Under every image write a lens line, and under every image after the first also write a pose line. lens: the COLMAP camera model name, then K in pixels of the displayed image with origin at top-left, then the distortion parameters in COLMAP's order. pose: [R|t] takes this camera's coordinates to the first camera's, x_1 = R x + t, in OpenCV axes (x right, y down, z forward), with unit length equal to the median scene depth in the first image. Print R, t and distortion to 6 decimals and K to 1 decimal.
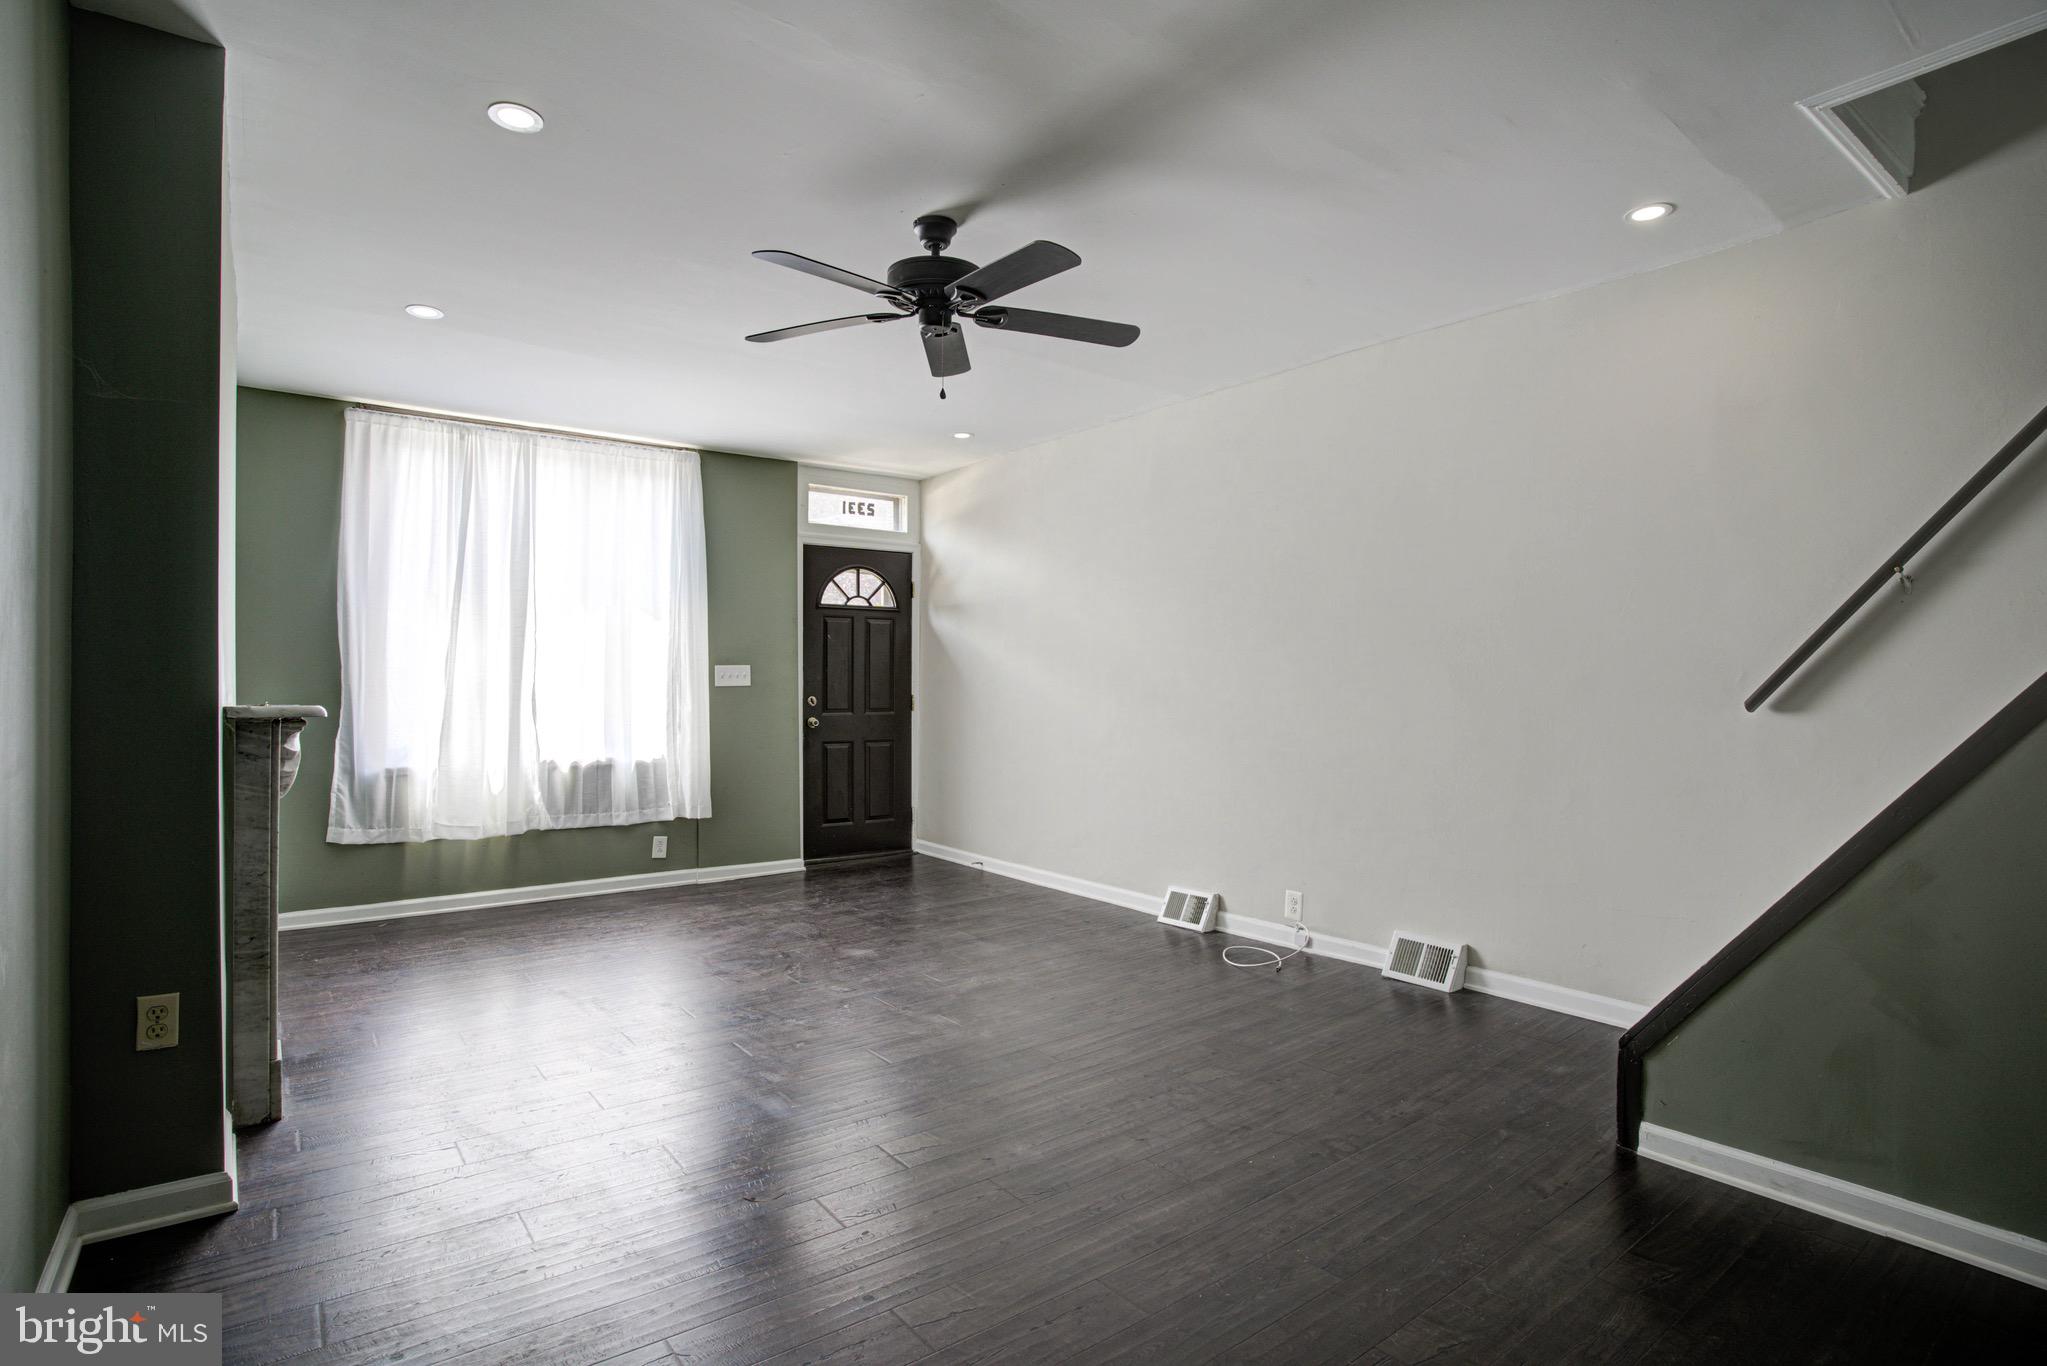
lens RADIAL K [[1027.1, 0, 1023.5], [0, 1027.1, 687.6], [0, 0, 1]] dist [-0.016591, 0.011833]
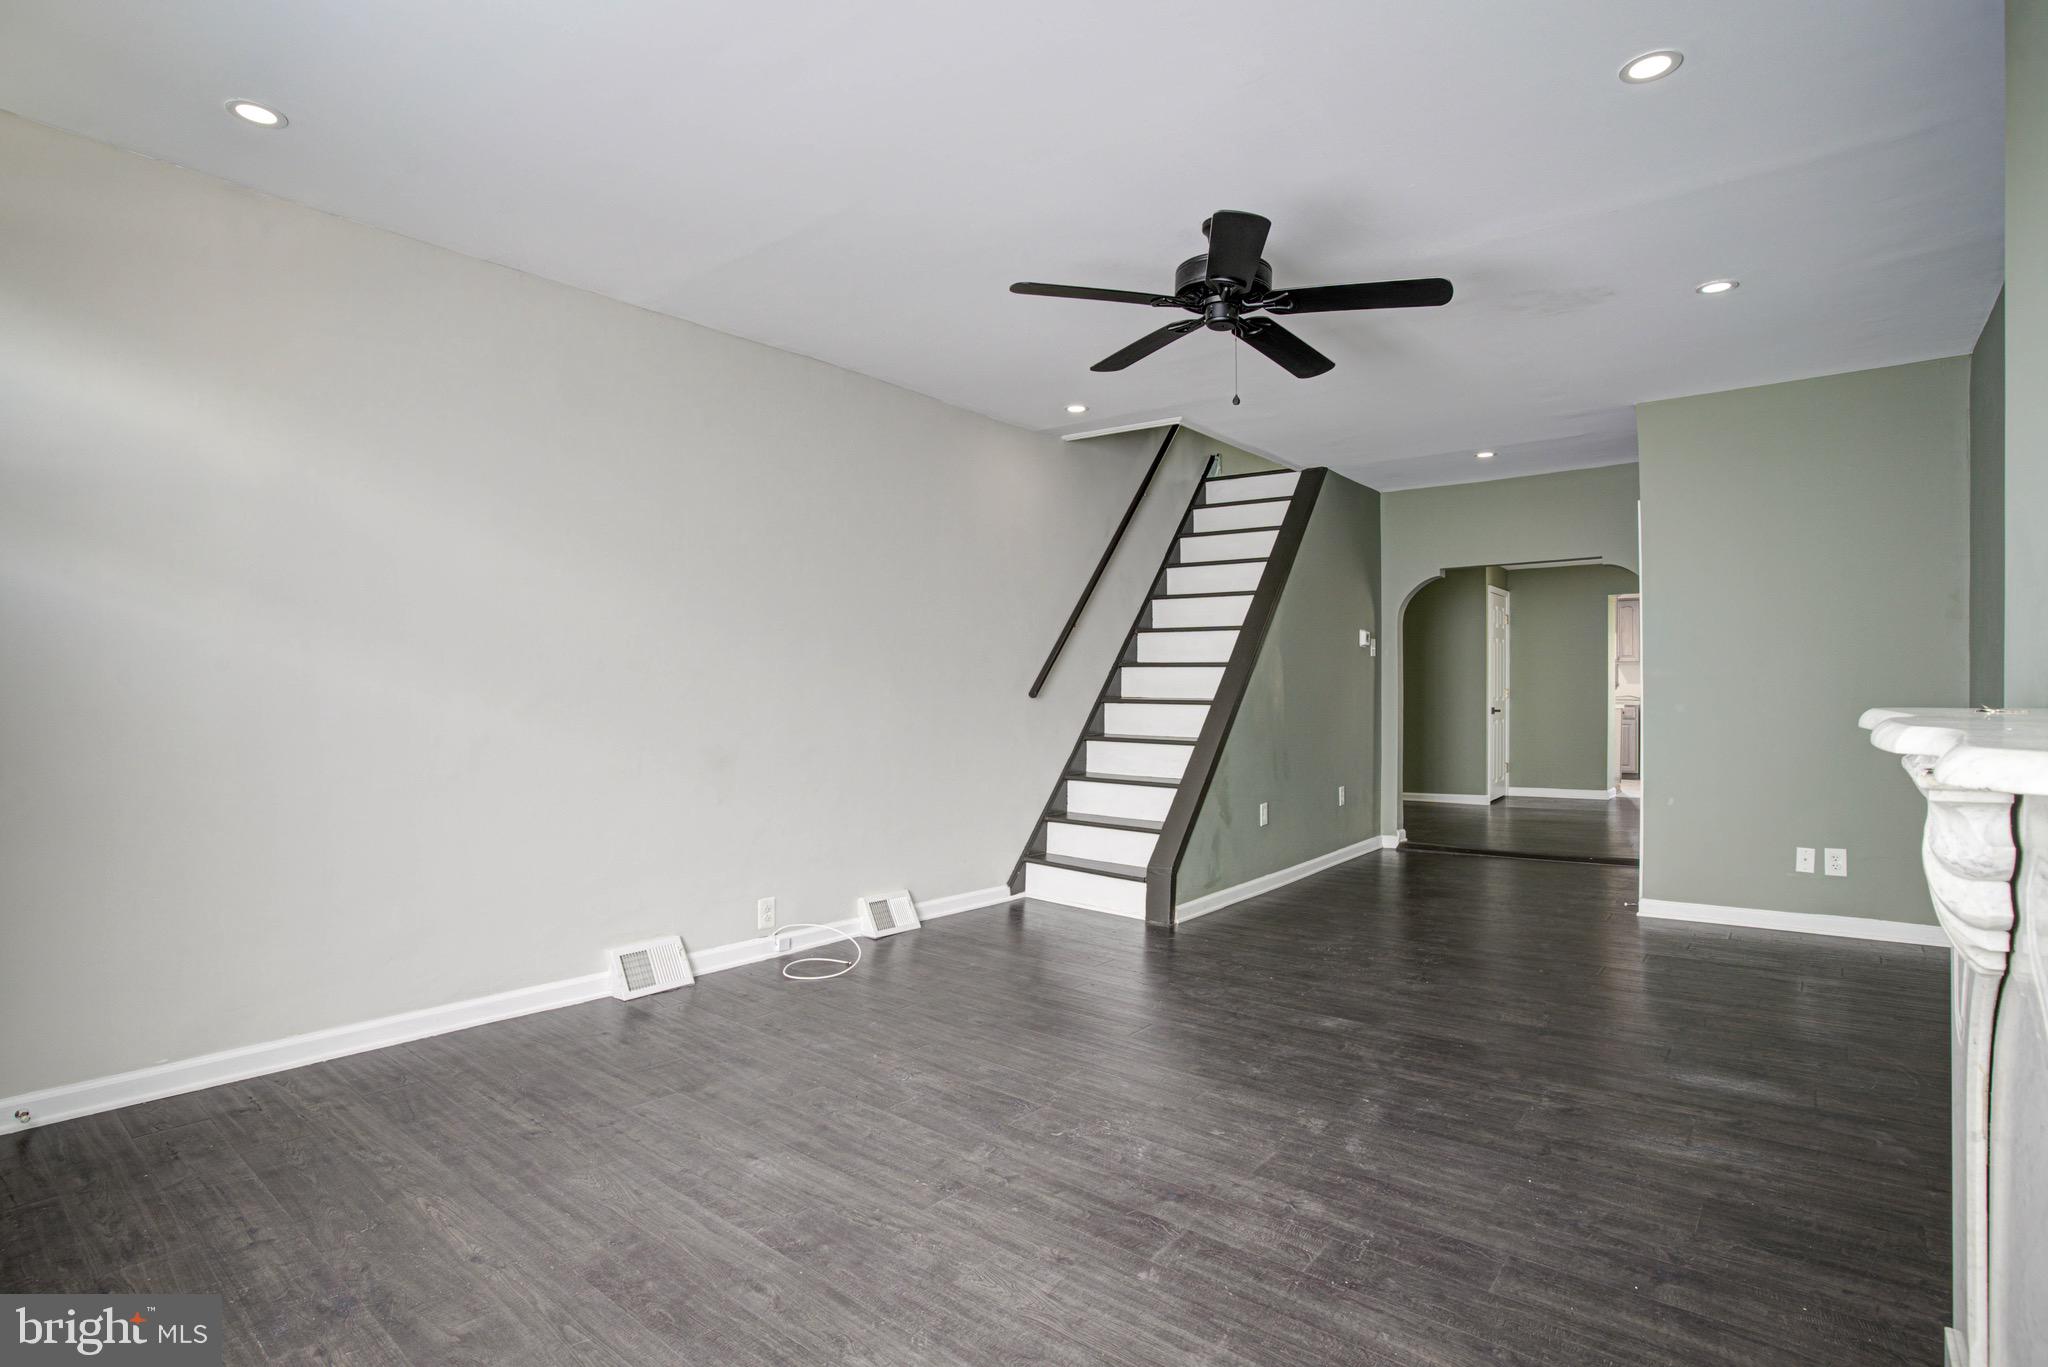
lens RADIAL K [[1027.6, 0, 1015.2], [0, 1027.6, 689.8], [0, 0, 1]] dist [-0.016591, 0.011833]
pose [[-0.239775, 0.008389, 0.970792, -0.730776], [-0.005852, 0.999932, -0.010086, 0.016808], [-0.970811, -0.008100, -0.239710, 1.041813]]
